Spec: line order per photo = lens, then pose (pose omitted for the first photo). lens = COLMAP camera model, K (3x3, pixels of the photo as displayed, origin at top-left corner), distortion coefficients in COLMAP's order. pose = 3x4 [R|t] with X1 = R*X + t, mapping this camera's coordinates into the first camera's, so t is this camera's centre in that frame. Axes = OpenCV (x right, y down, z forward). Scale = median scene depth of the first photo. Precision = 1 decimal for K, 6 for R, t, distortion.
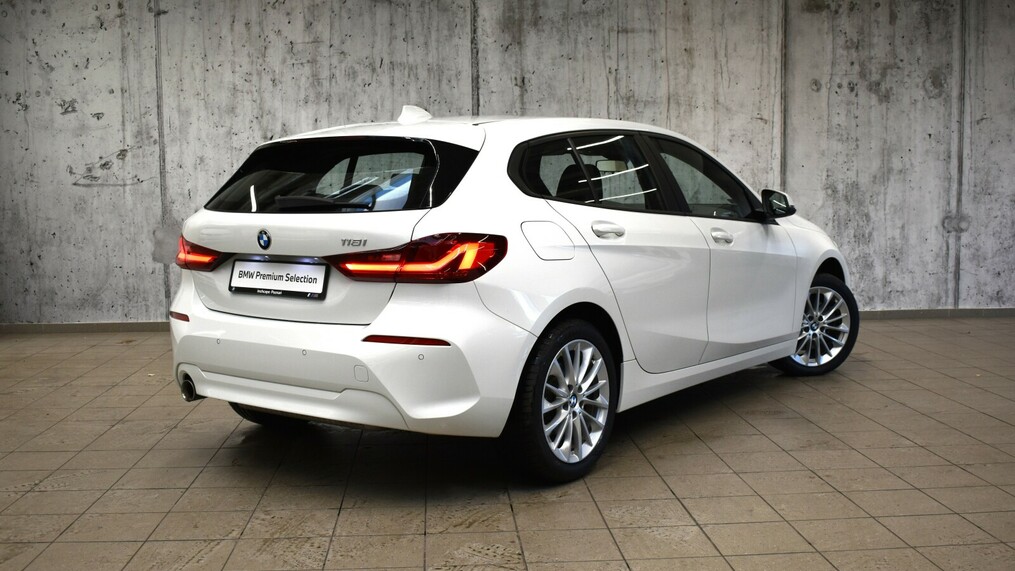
lens RADIAL K [[1069.2, 0, 507.5], [0, 1069.2, 285.5], [0, 0, 1]] dist [-0.066388, 0.008068]
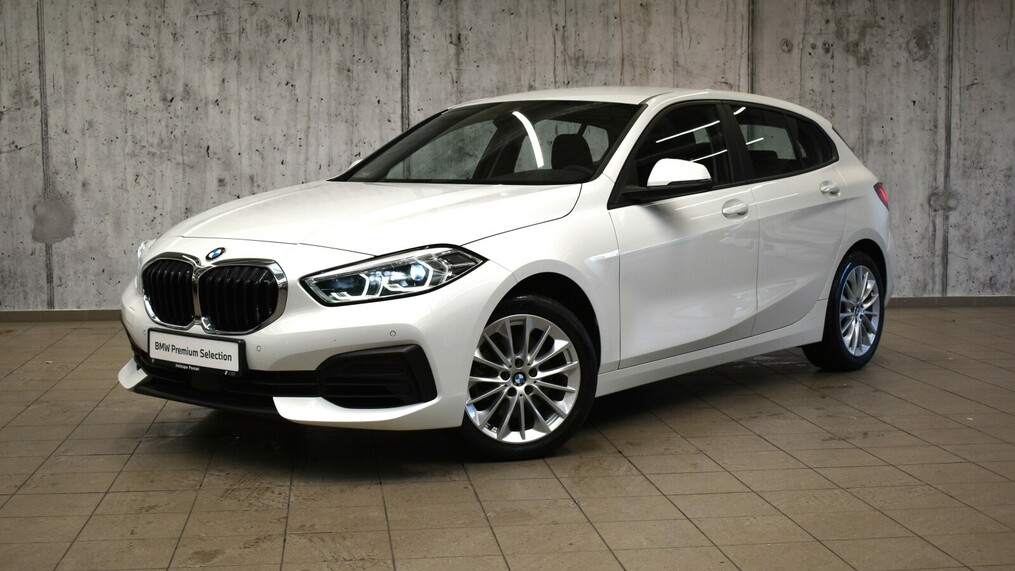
lens RADIAL K [[1407.4, 0, 507.5], [0, 1407.4, 285.5], [0, 0, 1]] dist [-0.031629, 0.002757]
pose [[0.998081, 0.000237, 0.061919, -0.017535], [0.000274, 0.999966, -0.008240, 0.023300], [-0.061918, 0.008241, 0.998047, -0.167408]]
